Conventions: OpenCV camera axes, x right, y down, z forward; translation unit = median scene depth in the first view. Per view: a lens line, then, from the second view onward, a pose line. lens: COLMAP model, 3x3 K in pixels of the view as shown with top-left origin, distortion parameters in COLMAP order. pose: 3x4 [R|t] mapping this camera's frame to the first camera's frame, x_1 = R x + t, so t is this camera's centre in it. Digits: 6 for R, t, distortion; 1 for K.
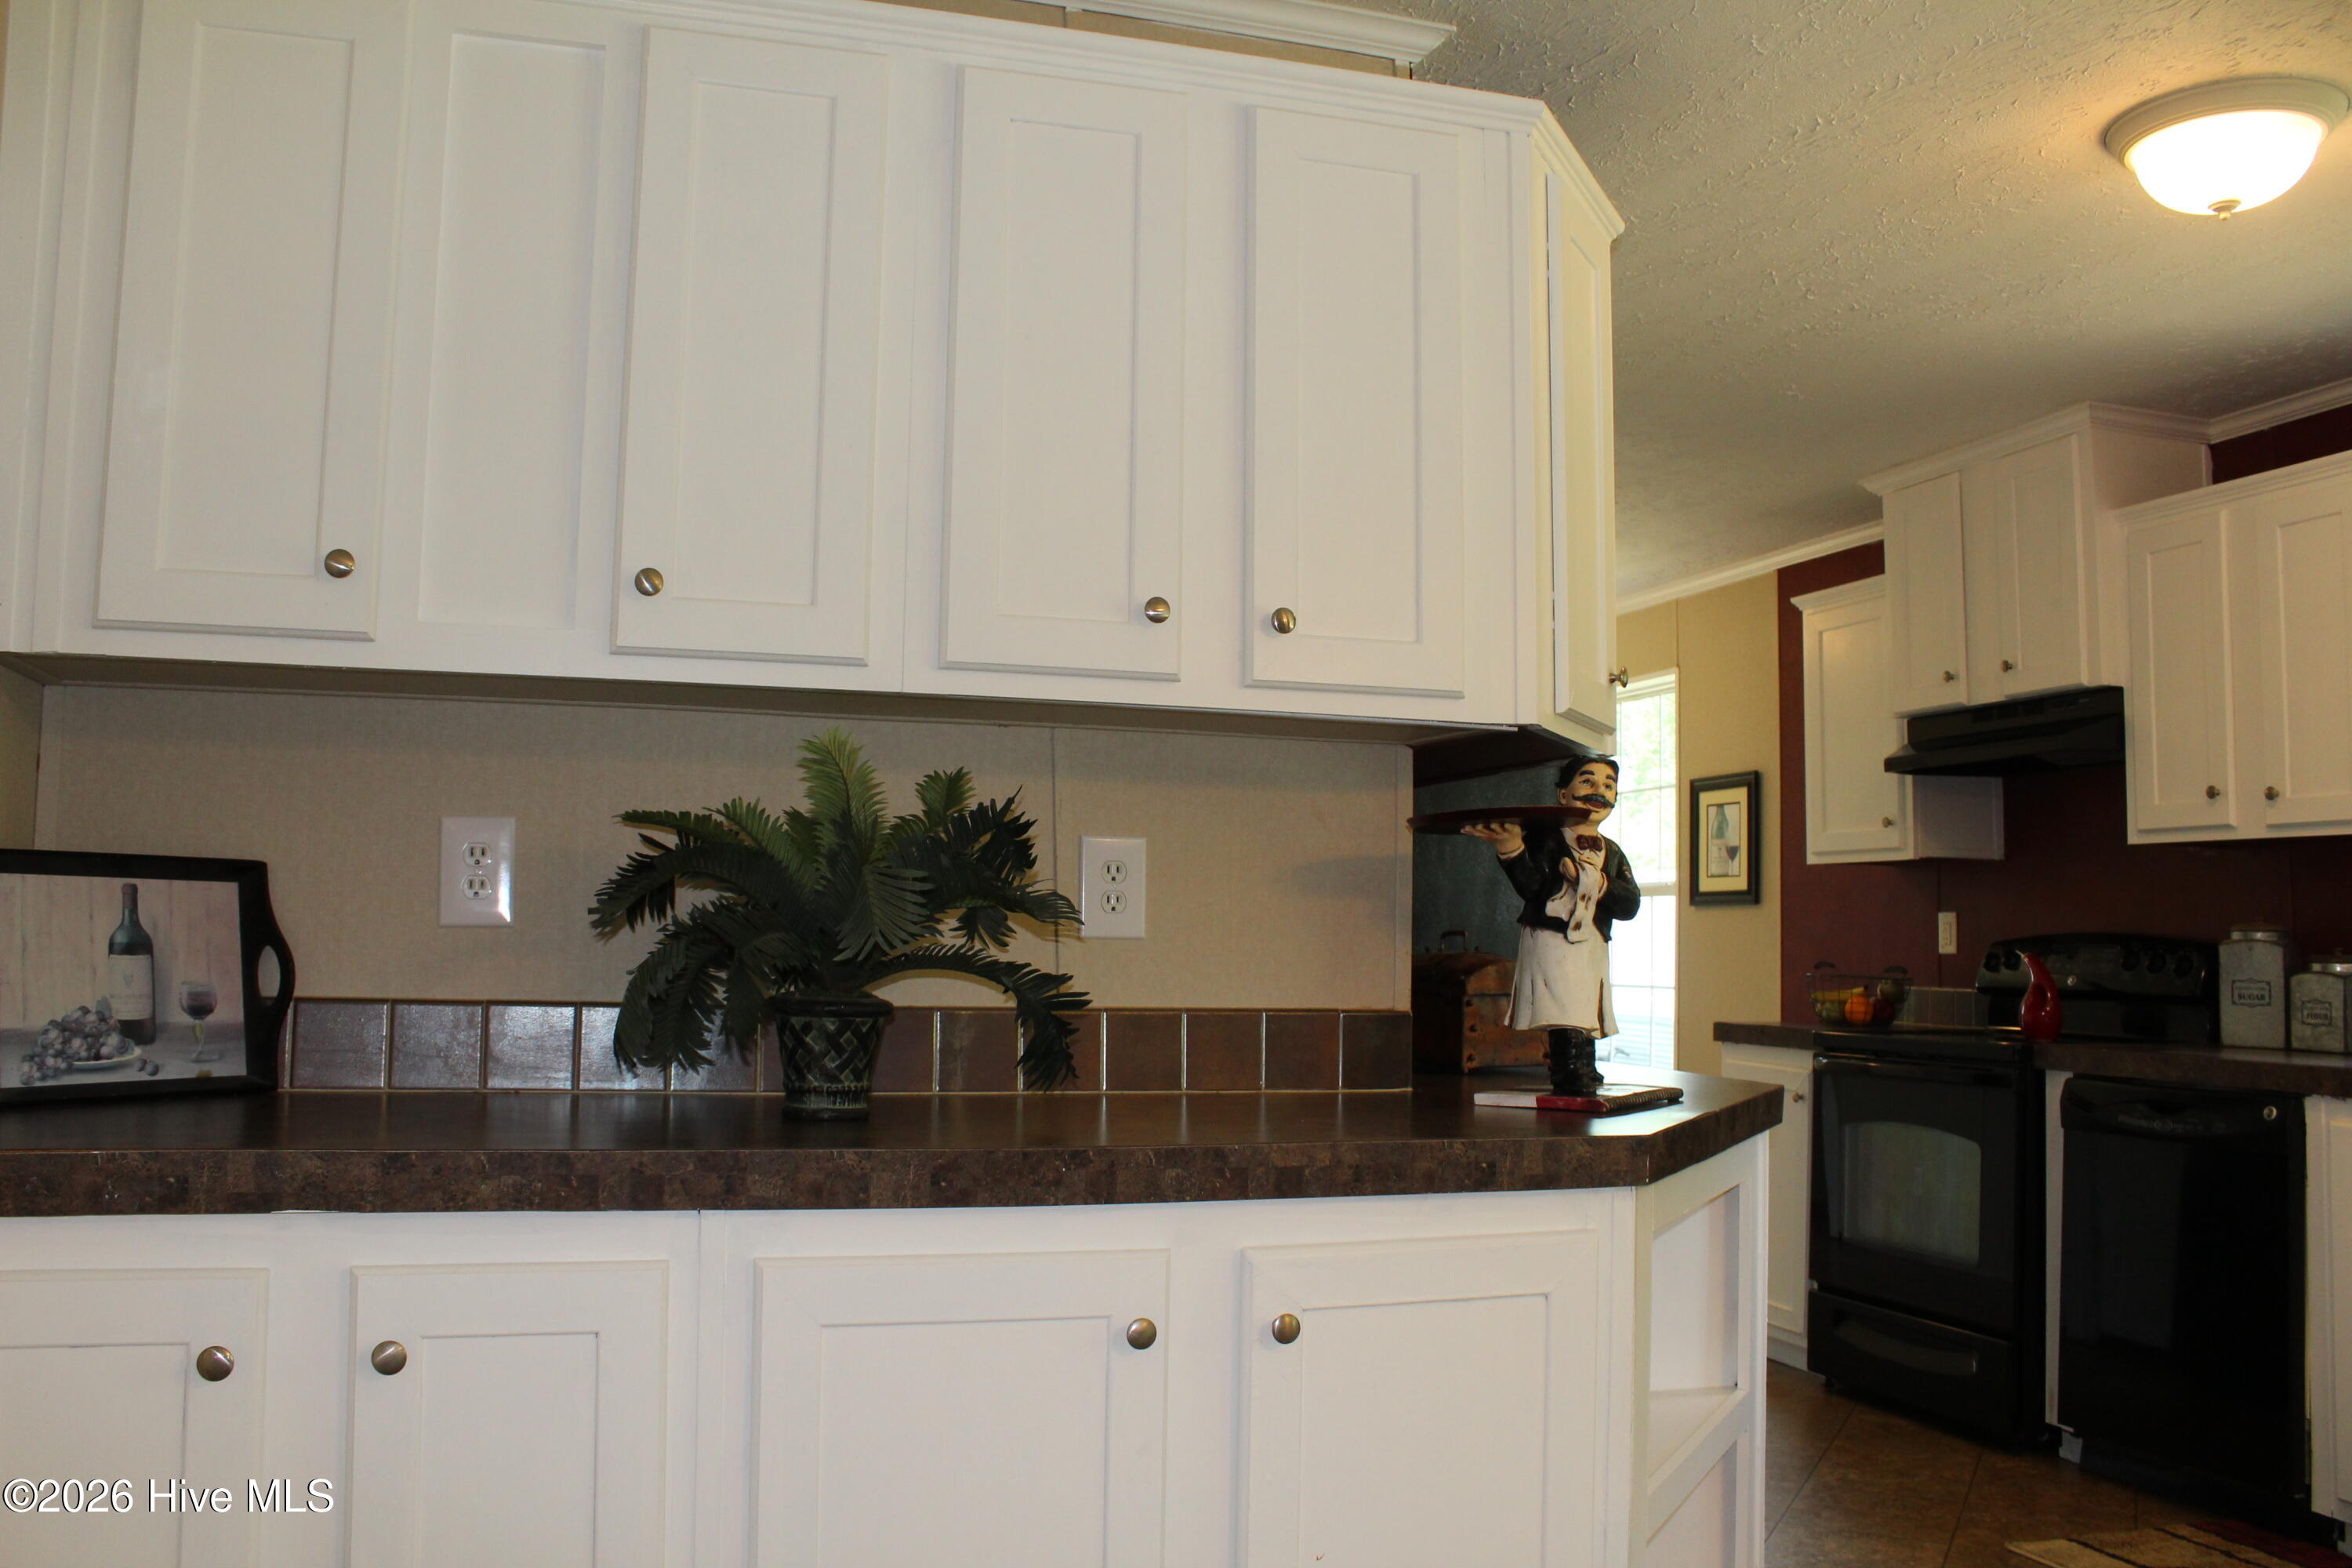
lens RADIAL K [[1942.9, 0, 1148.0], [0, 1942.9, 773.7], [0, 0, 1]] dist [-0.169027, 0.152349]
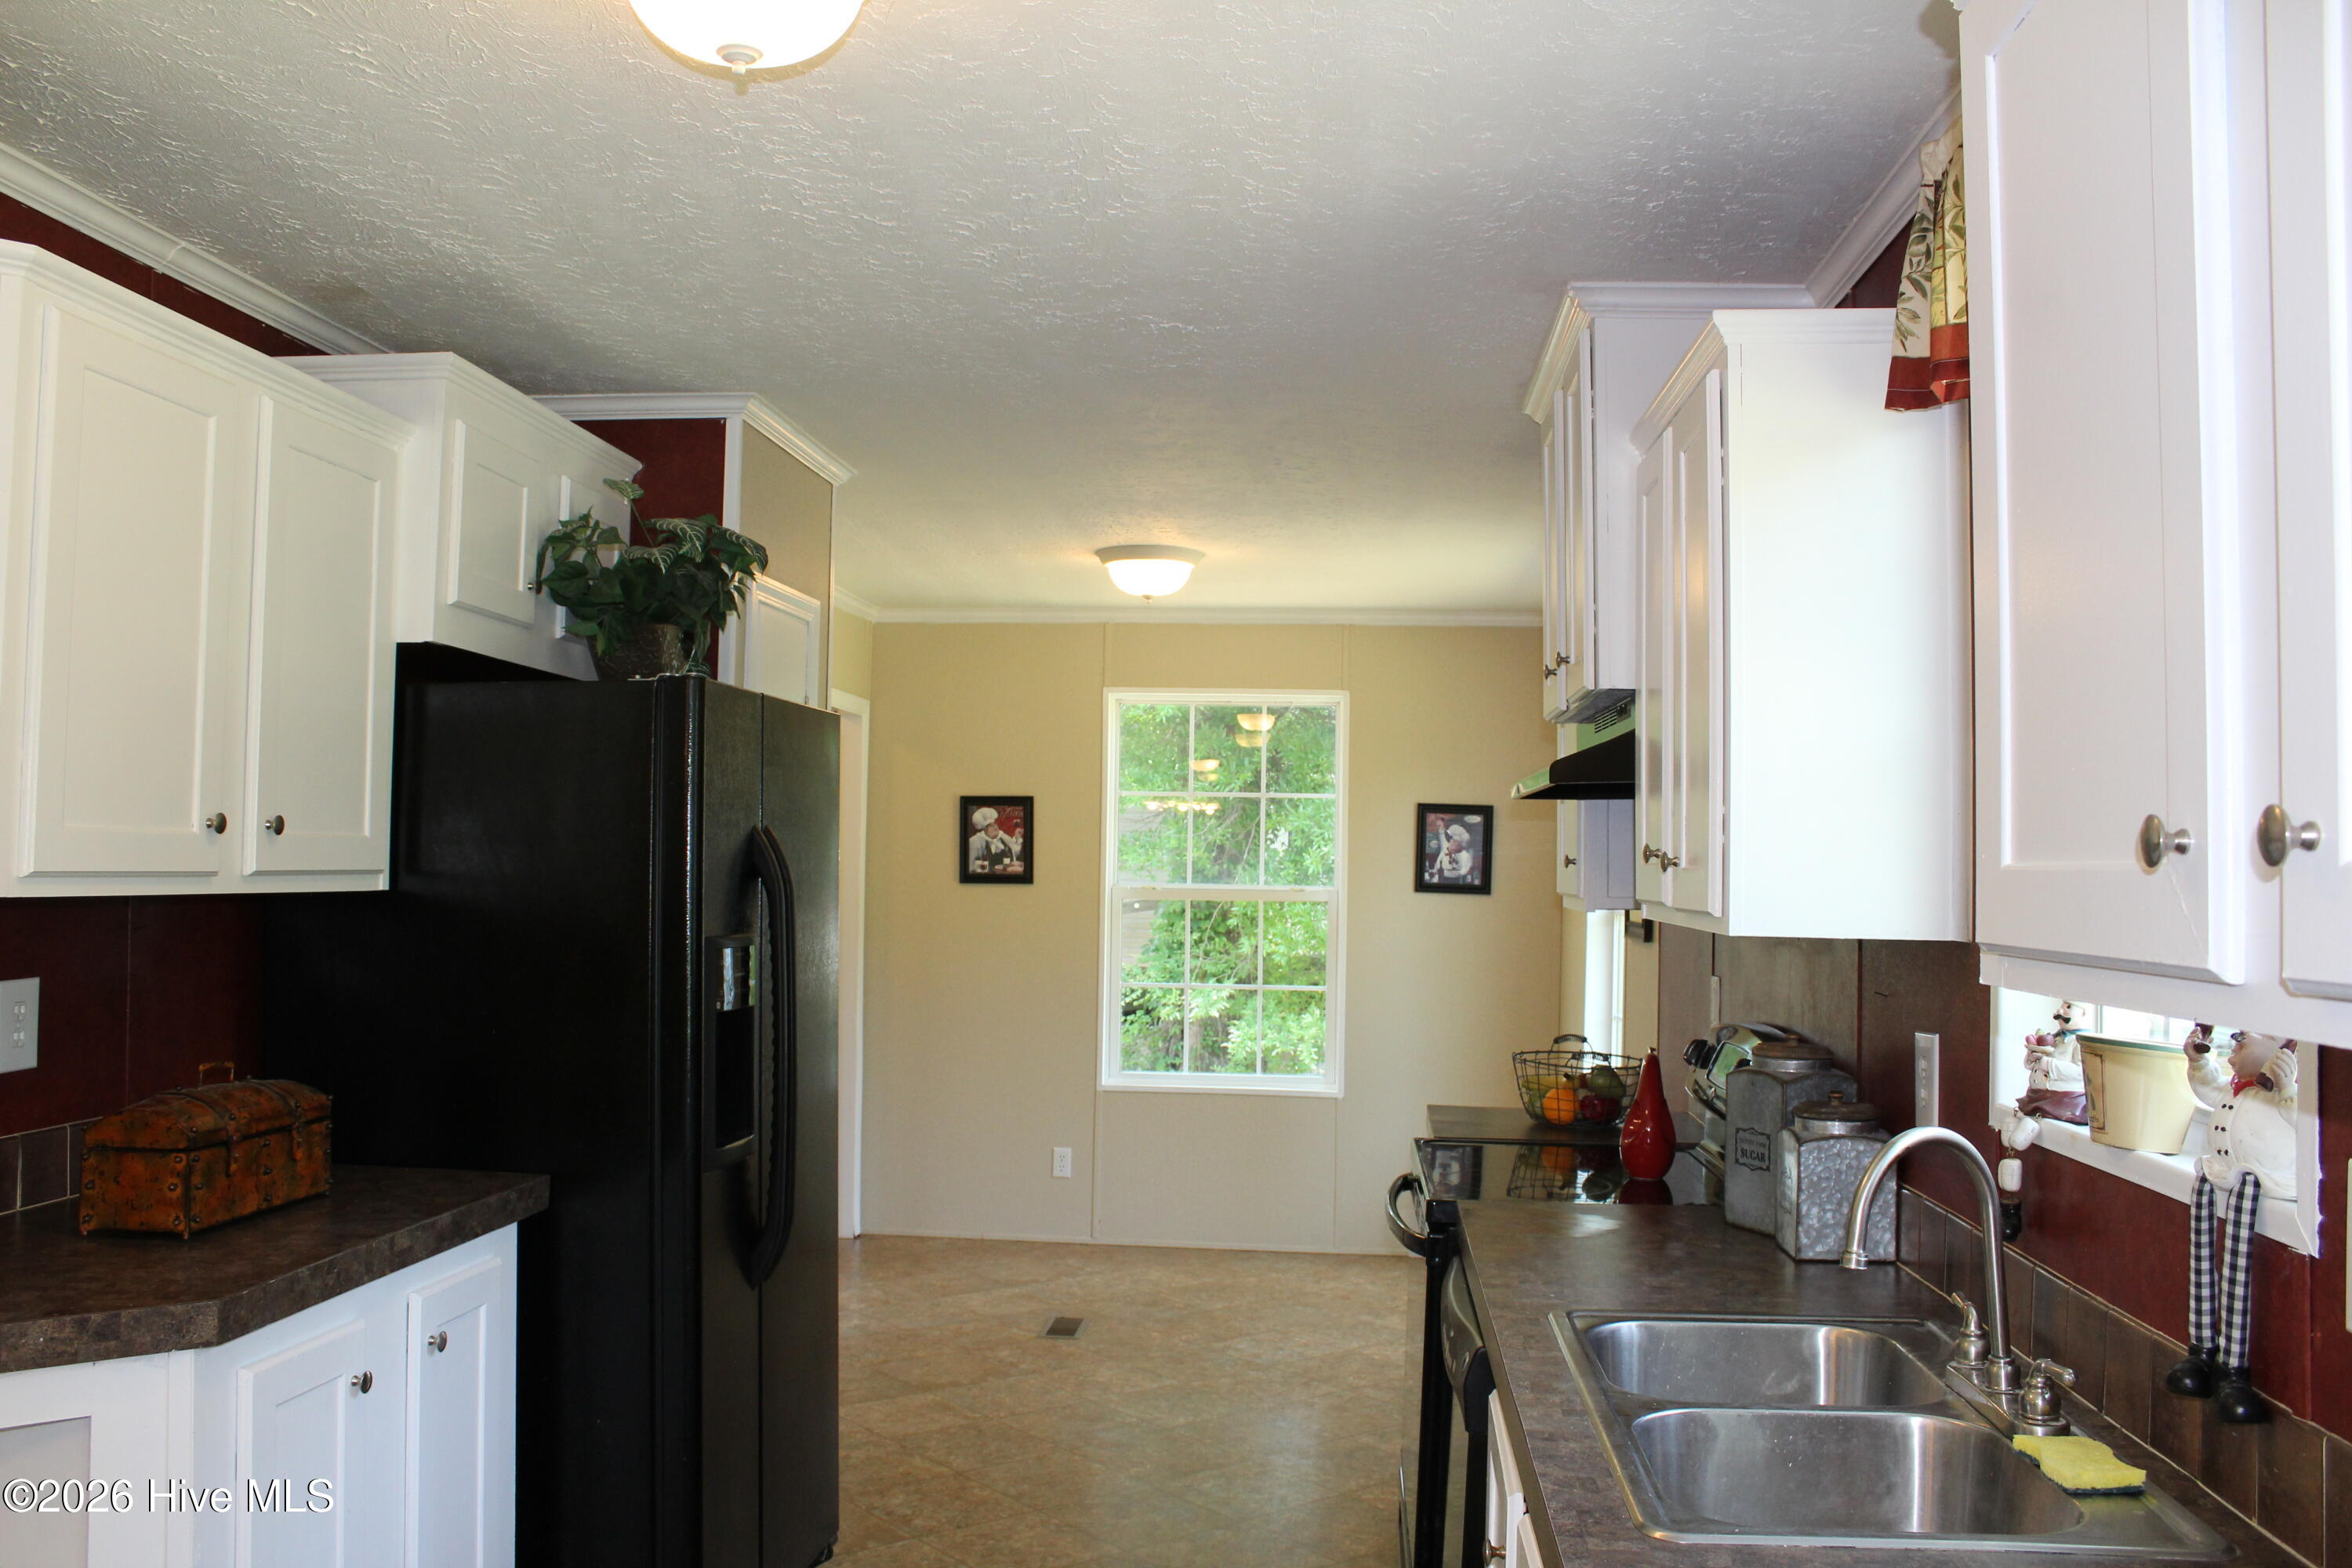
lens RADIAL K [[1942.9, 0, 1148.7], [0, 1942.9, 779.1], [0, 0, 1]] dist [-0.169027, 0.152349]
pose [[0.915728, -0.022967, -0.401142, 0.702265], [0.036883, 0.998955, 0.027002, -0.042941], [0.400102, -0.039522, 0.915618, 0.310129]]
